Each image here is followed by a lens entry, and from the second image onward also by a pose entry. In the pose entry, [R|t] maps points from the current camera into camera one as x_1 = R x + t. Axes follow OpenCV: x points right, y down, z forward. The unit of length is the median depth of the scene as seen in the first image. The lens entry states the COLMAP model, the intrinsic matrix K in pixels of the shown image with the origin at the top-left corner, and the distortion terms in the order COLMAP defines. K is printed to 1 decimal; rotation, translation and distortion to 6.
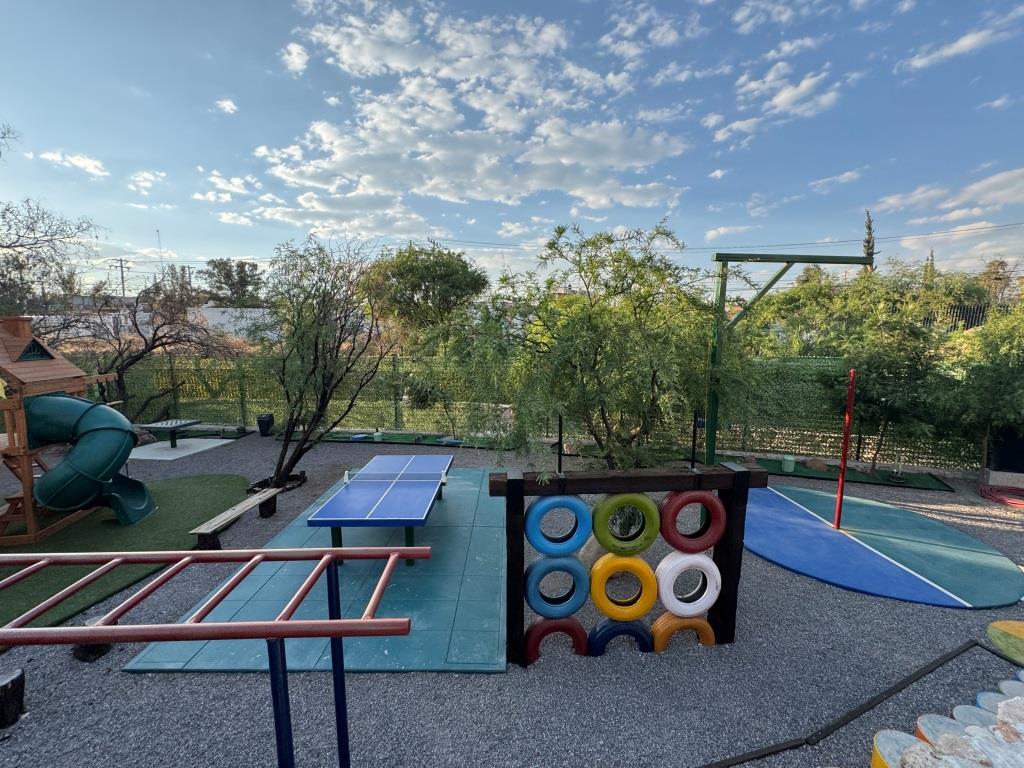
lens RADIAL K [[408.6, 0, 511.8], [0, 408.6, 382.1], [0, 0, 1]] dist [-0.003973, 0.001100]
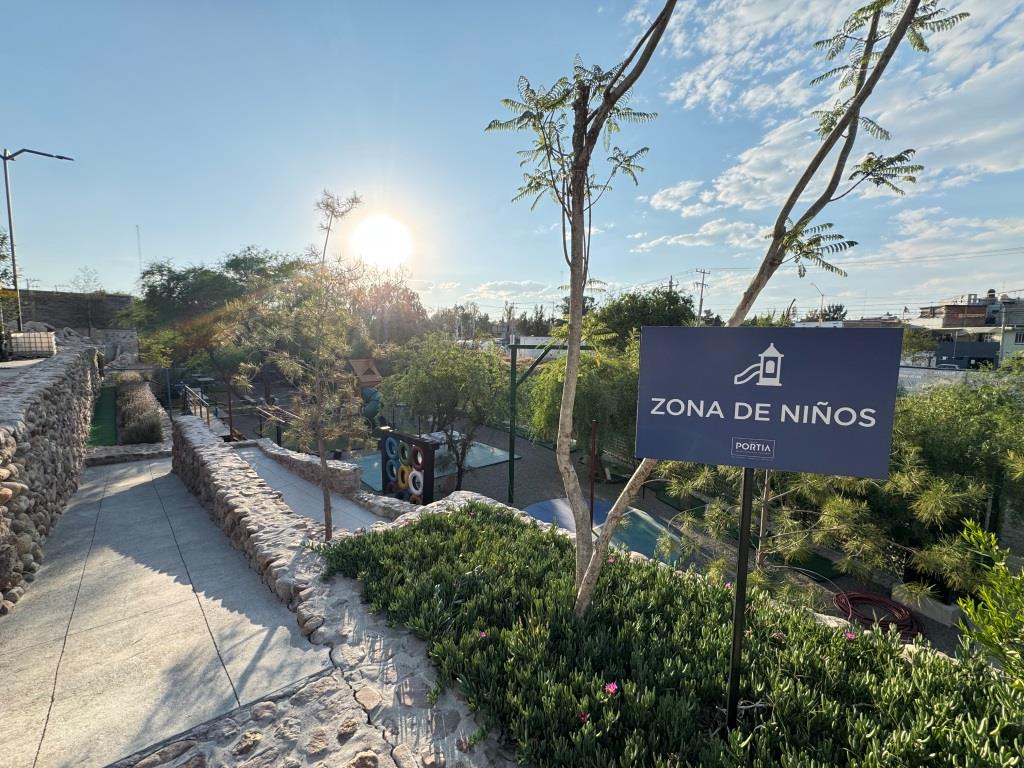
lens RADIAL K [[408.6, 0, 511.7], [0, 408.6, 373.6], [0, 0, 1]] dist [-0.003973, 0.001100]
pose [[0.658247, 0.072654, -0.749288, 1.229498], [-0.112411, 0.993659, -0.002403, -0.121088], [0.744362, 0.085810, 0.662240, -0.138915]]
